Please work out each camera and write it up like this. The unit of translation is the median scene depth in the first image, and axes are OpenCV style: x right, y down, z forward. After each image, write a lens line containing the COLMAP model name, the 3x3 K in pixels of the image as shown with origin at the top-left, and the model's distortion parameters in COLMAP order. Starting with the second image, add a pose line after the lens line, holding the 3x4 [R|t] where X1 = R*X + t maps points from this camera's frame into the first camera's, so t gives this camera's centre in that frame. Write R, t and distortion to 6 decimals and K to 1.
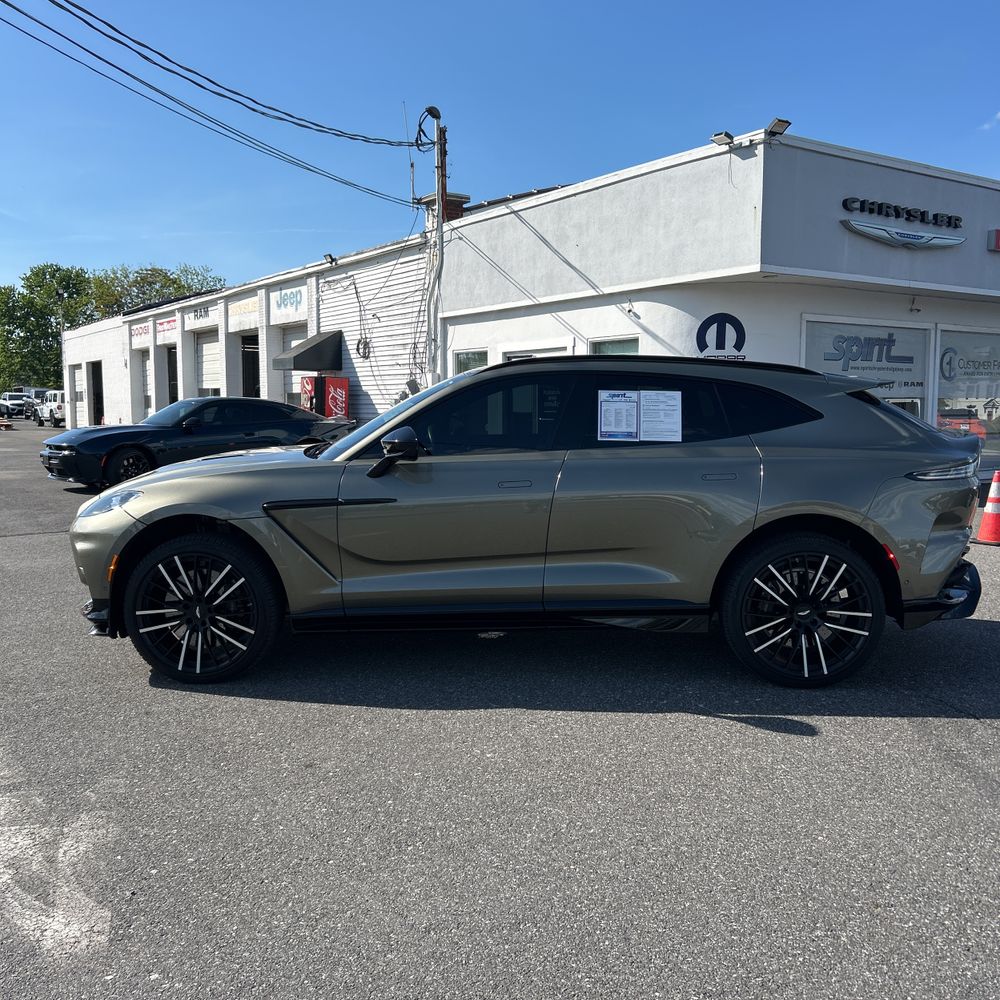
lens RADIAL K [[1019.3, 0, 506.1], [0, 1019.3, 495.7], [0, 0, 1]] dist [0.009885, 0.000000]
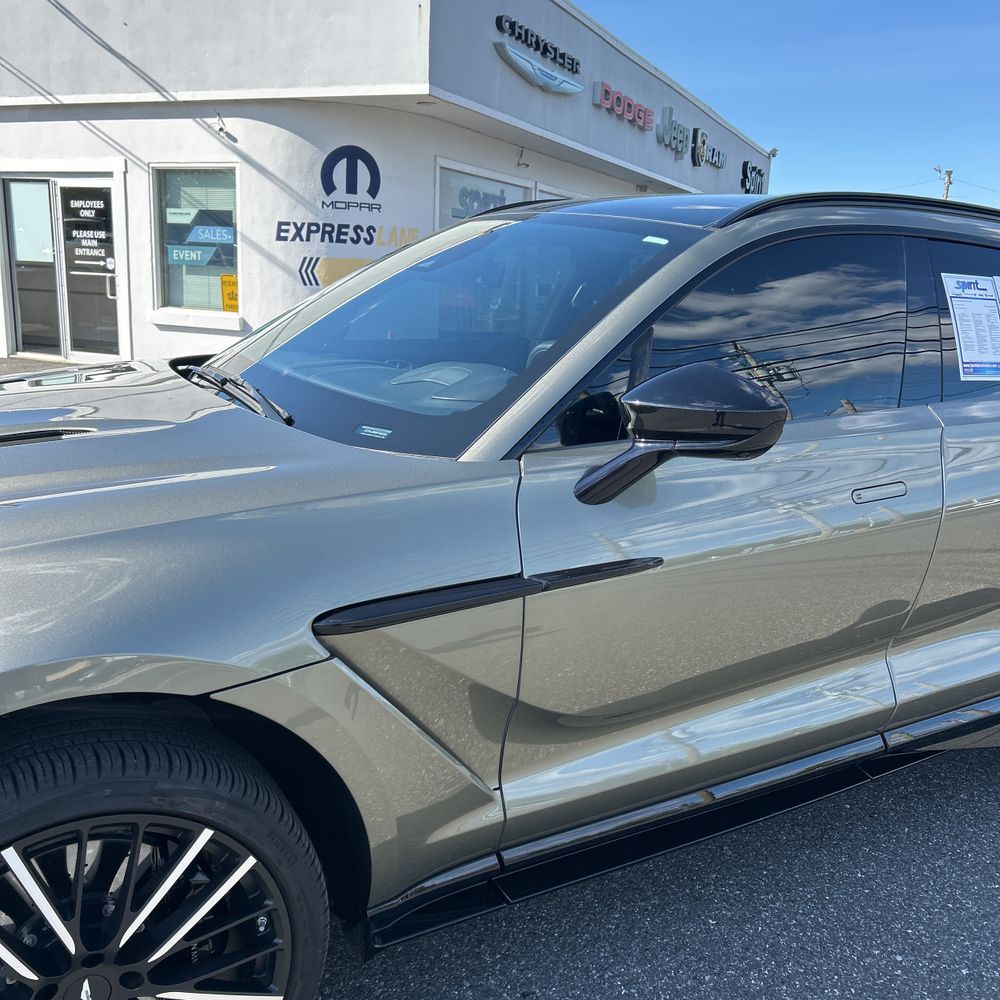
lens RADIAL K [[1019.3, 0, 507.2], [0, 1019.3, 497.4], [0, 0, 1]] dist [0.009885, 0.000000]
pose [[0.841457, -0.081203, 0.534187, -0.129403], [0.003098, 0.989351, 0.145513, -0.027236], [-0.540315, -0.120788, 0.832748, 0.262502]]
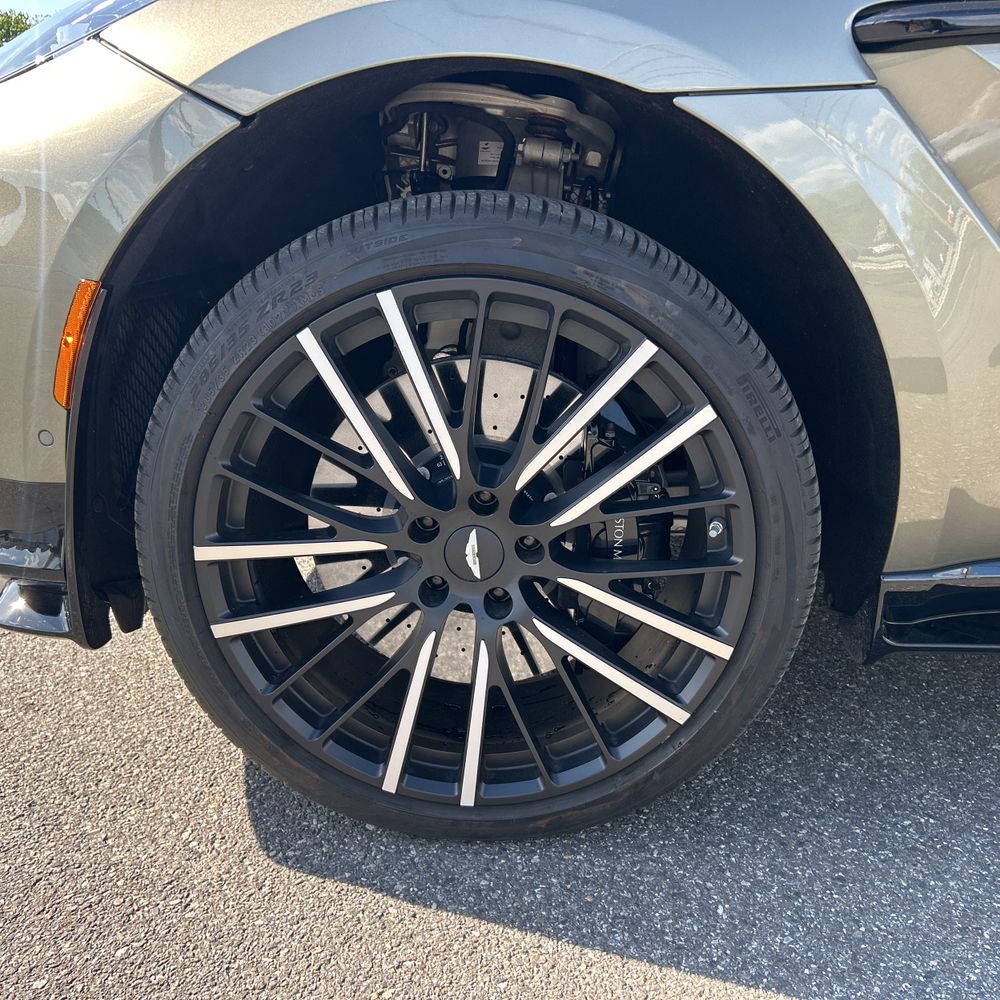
lens RADIAL K [[1019.3, 0, 495.4], [0, 1019.3, 508.1], [0, 0, 1]] dist [0.009885, 0.000000]
pose [[0.999480, 0.023585, 0.022008, -0.112886], [-0.027758, 0.976389, 0.214228, 0.021221], [-0.016436, -0.214727, 0.976536, 0.293521]]
